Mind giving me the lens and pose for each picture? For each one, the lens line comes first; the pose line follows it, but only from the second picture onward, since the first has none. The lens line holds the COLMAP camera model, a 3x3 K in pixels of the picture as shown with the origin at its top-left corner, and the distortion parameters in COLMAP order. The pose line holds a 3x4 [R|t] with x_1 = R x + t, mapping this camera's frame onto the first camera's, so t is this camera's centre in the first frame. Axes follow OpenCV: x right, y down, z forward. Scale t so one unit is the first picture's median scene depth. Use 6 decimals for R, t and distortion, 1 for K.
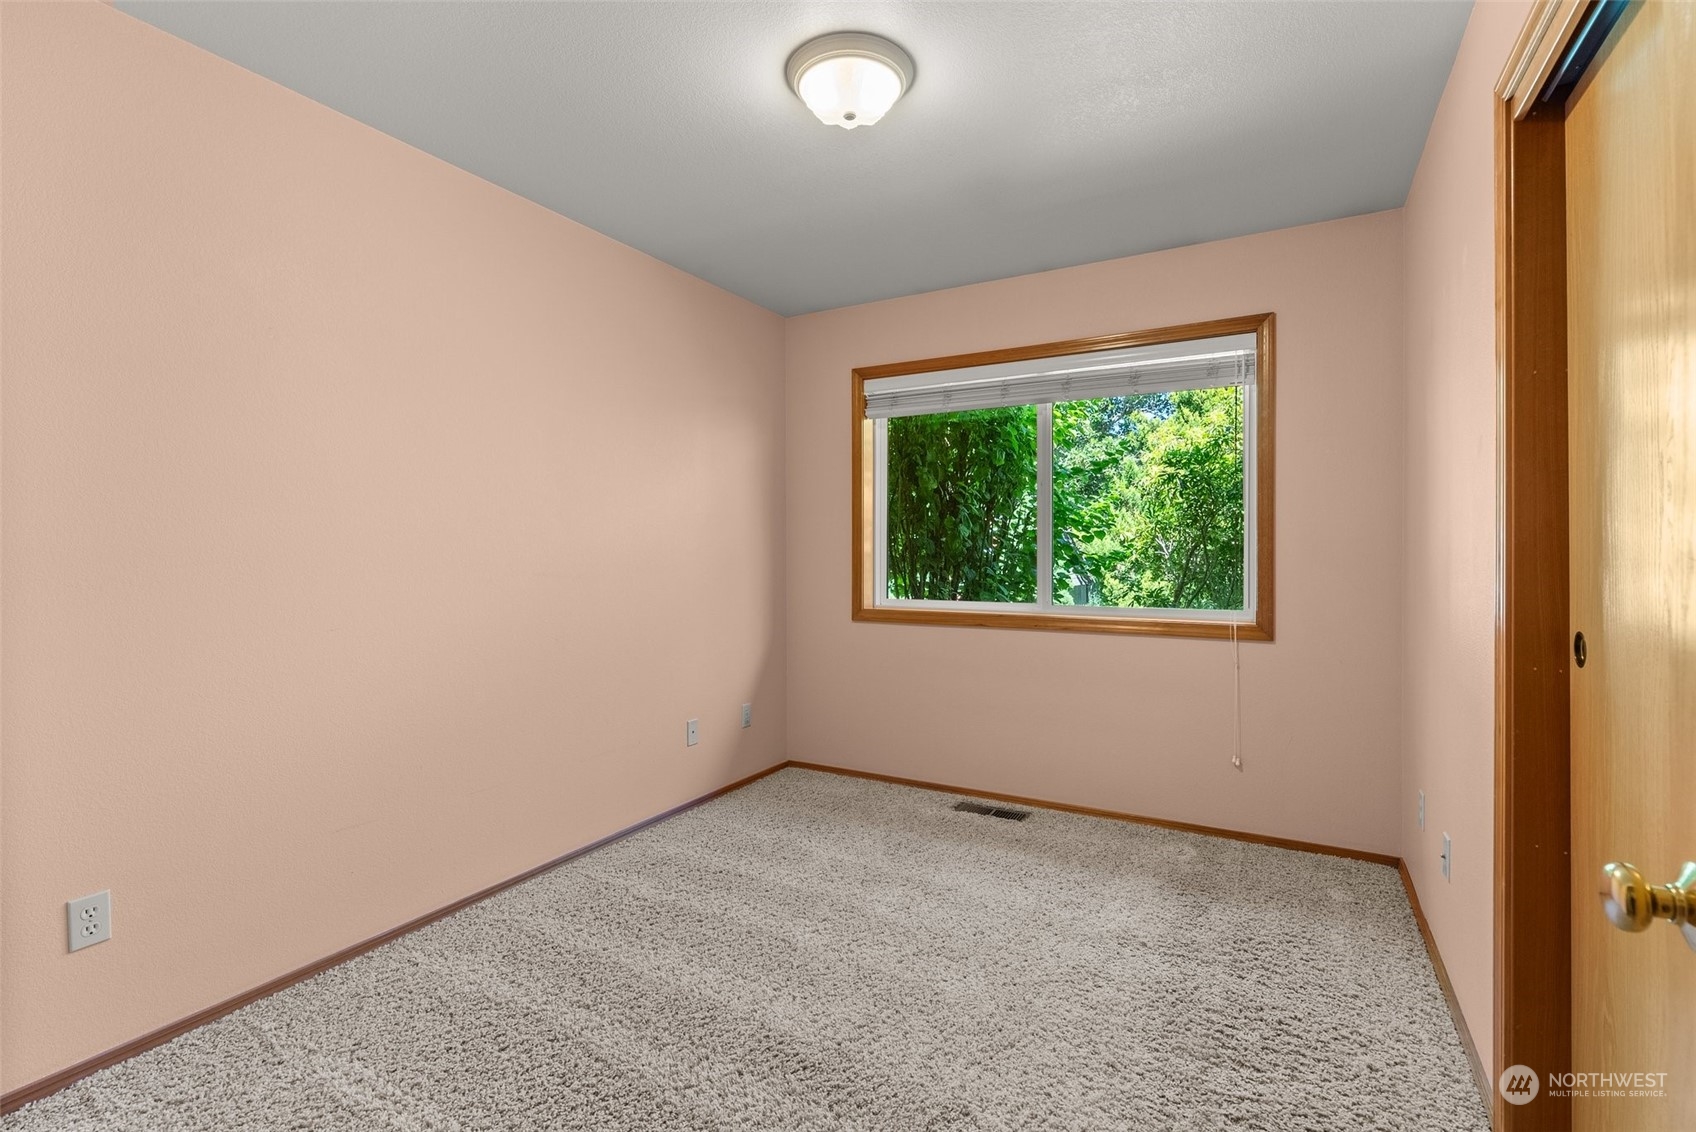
lens RADIAL K [[769.3, 0, 864.7], [0, 769.3, 553.5], [0, 0, 1]] dist [-0.000412, 0.000500]
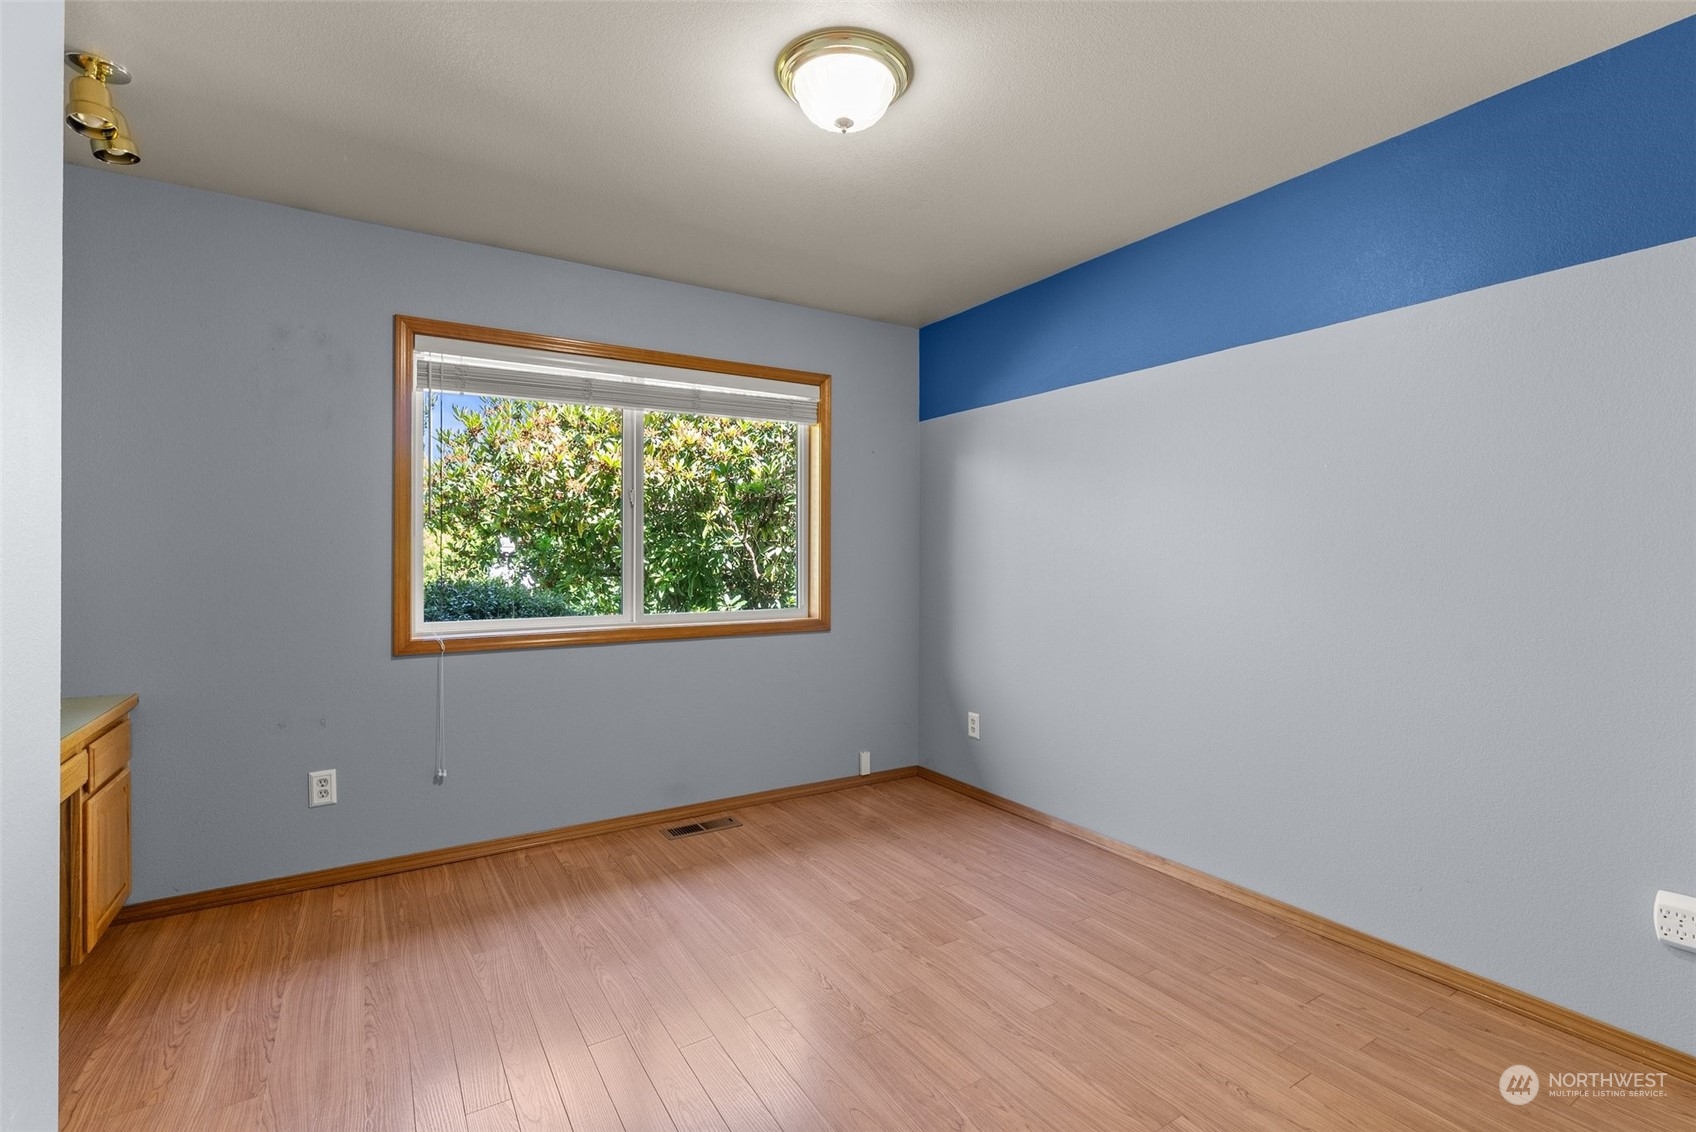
lens RADIAL K [[787.8, 0, 850.6], [0, 787.8, 545.4], [0, 0, 1]] dist [-0.001483, 0.000067]
pose [[0.497898, 0.014141, 0.867120, -0.576011], [0.006843, 0.999772, -0.020234, -0.001686], [-0.867209, 0.016008, 0.497687, 0.322307]]
